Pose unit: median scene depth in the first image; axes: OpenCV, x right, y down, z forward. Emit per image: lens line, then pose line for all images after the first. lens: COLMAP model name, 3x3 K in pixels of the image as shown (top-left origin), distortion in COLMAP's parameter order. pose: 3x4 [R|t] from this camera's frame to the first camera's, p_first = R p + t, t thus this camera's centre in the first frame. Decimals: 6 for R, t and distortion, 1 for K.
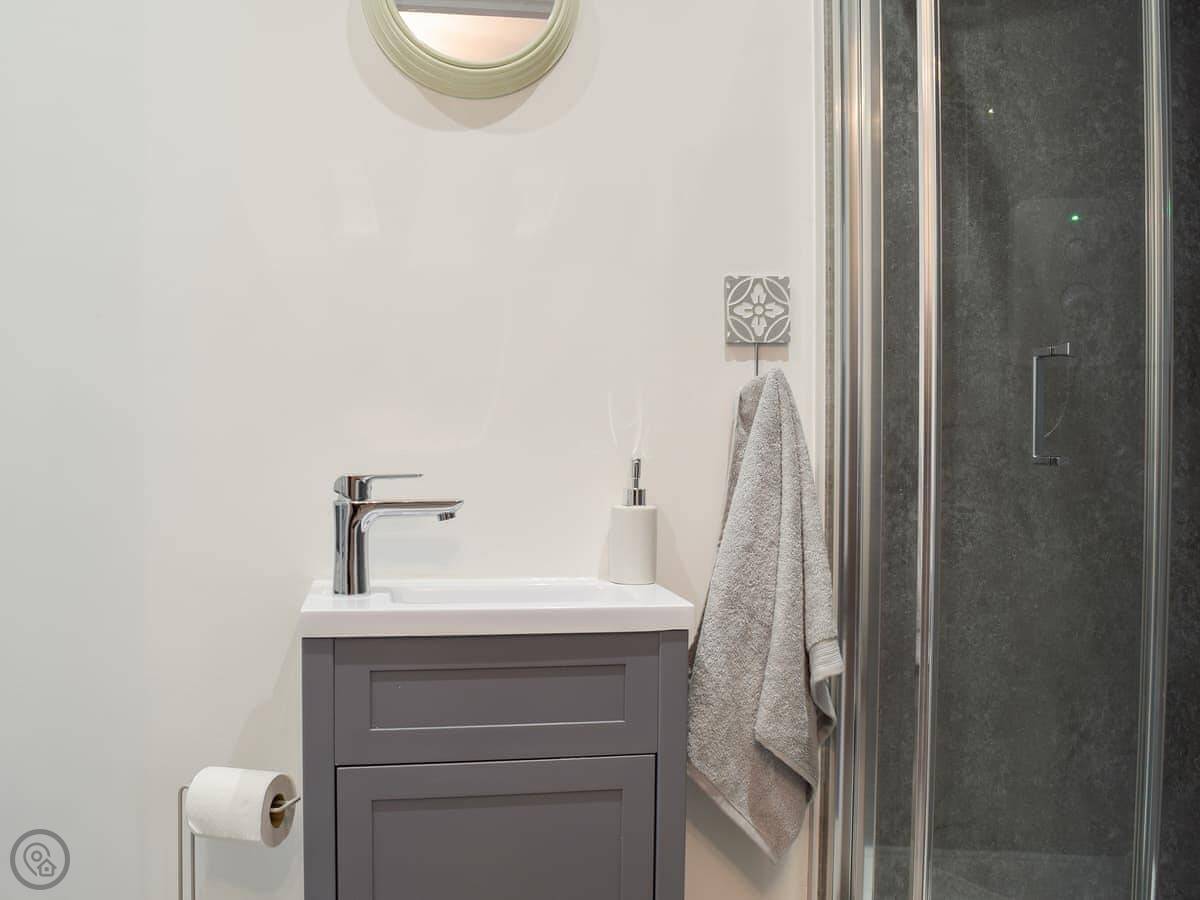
lens RADIAL K [[1212.5, 0, 420.5], [0, 1212.5, 420.4], [0, 0, 1]] dist [-0.012536, 0.013810]
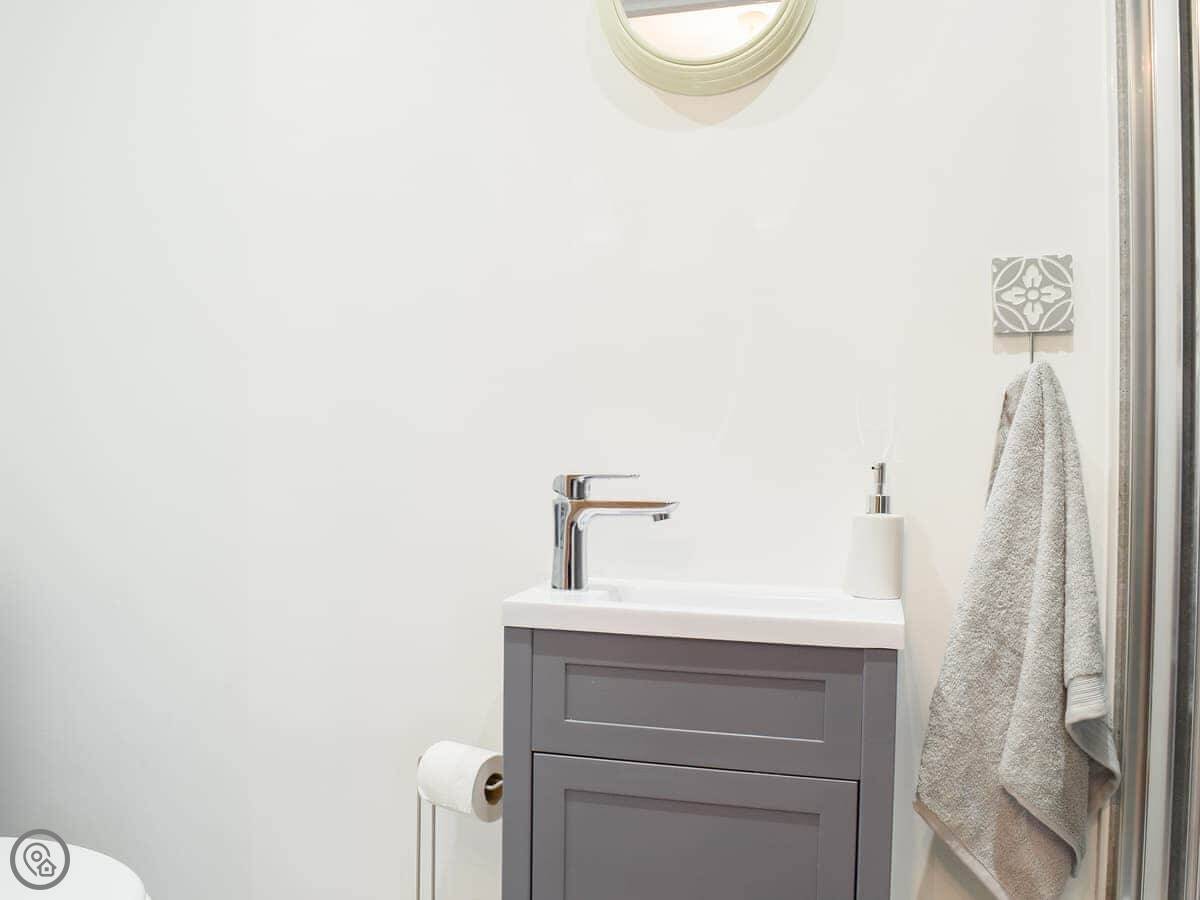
lens RADIAL K [[1212.5, 0, 420.5], [0, 1212.5, 420.4], [0, 0, 1]] dist [-0.012536, 0.013810]
pose [[0.888483, -0.003165, -0.458899, 0.303523], [-0.001274, 0.999955, -0.009364, 0.008899], [0.458908, 0.008905, 0.888439, 0.022701]]
